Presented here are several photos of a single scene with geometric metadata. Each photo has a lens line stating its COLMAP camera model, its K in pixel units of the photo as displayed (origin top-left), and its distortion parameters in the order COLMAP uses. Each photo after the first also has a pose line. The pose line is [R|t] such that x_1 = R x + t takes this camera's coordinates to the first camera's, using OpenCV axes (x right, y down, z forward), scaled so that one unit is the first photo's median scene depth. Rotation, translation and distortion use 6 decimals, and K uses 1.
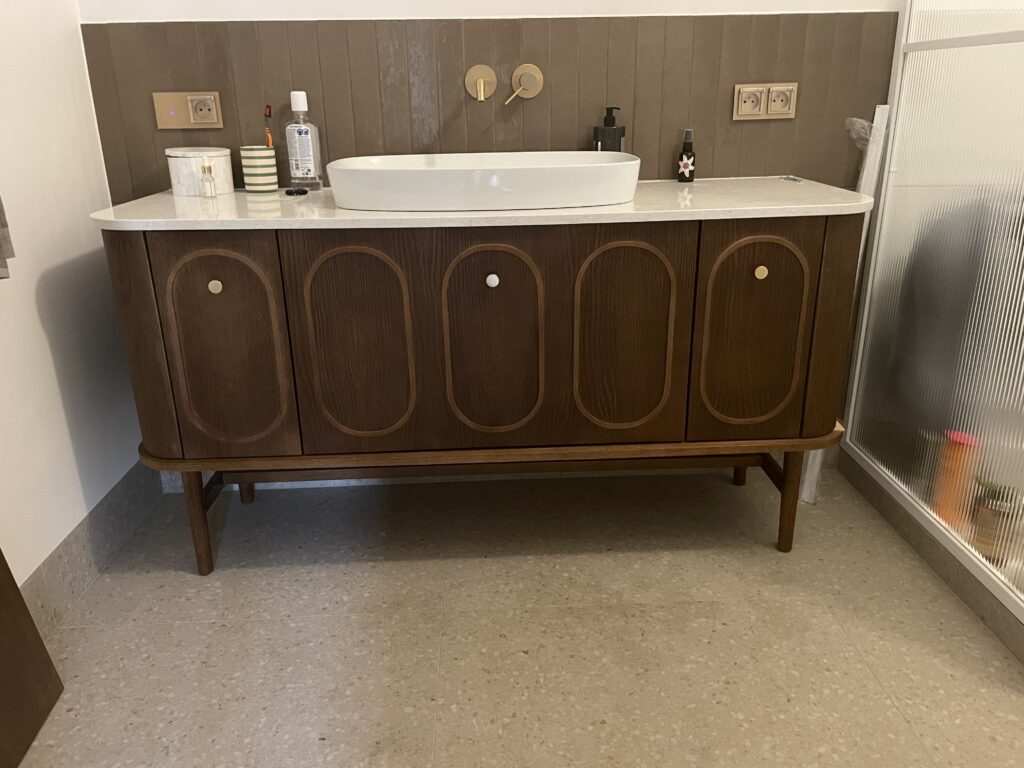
lens RADIAL K [[790.4, 0, 509.7], [0, 790.4, 395.8], [0, 0, 1]] dist [0.066662, -0.110611]
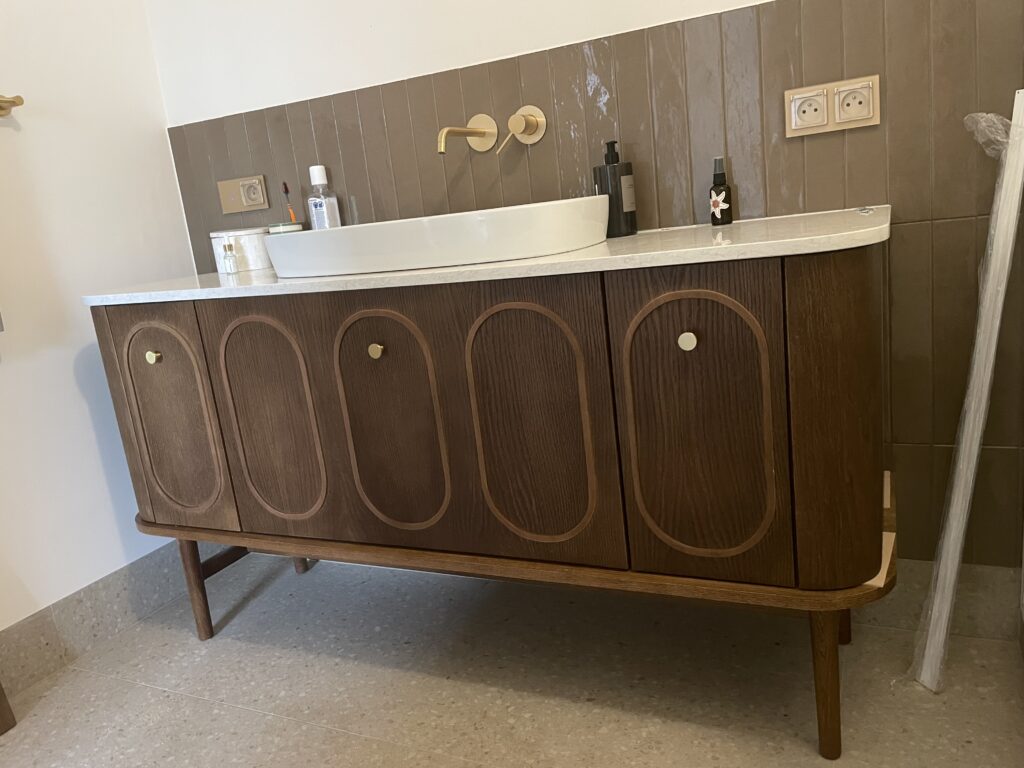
lens RADIAL K [[790.4, 0, 509.7], [0, 790.4, 395.8], [0, 0, 1]] dist [0.066662, -0.110611]
pose [[0.876092, 0.027555, -0.481356, 0.436627], [-0.072432, 0.994557, -0.074897, -0.036496], [0.476672, 0.100482, 0.873320, 0.269854]]
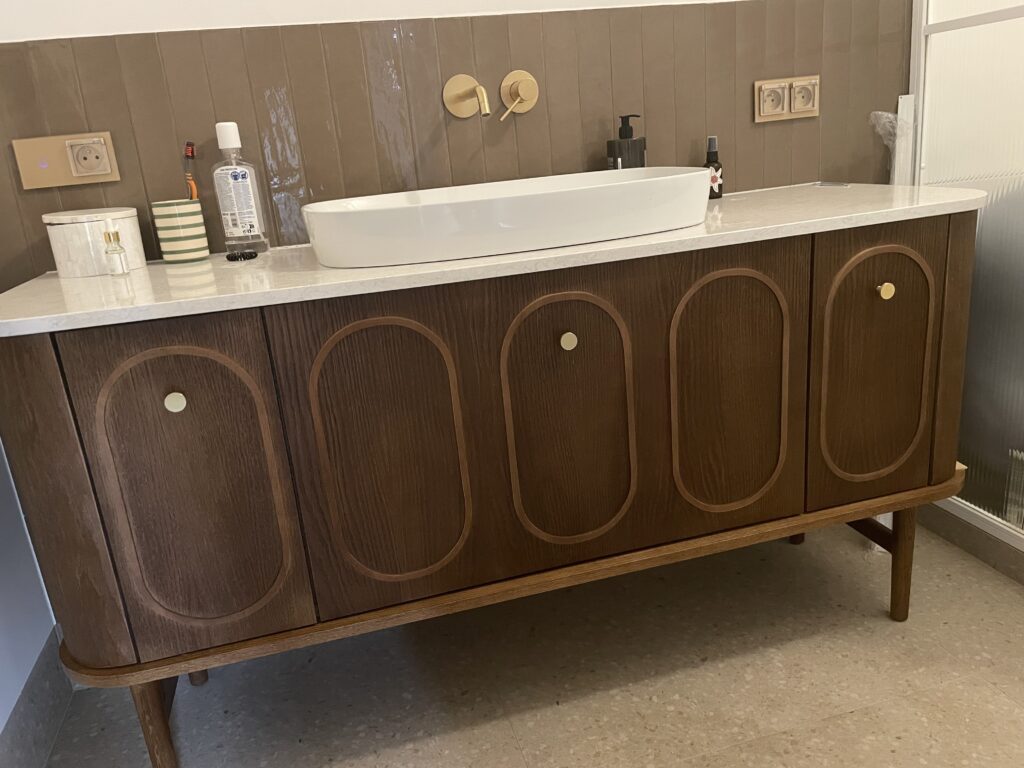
lens RADIAL K [[790.4, 0, 509.7], [0, 790.4, 395.8], [0, 0, 1]] dist [0.066662, -0.110611]
pose [[0.971833, -0.134877, 0.193260, -0.186581], [0.146992, 0.987888, -0.049715, -0.056513], [-0.184214, 0.076722, 0.979887, 0.247393]]
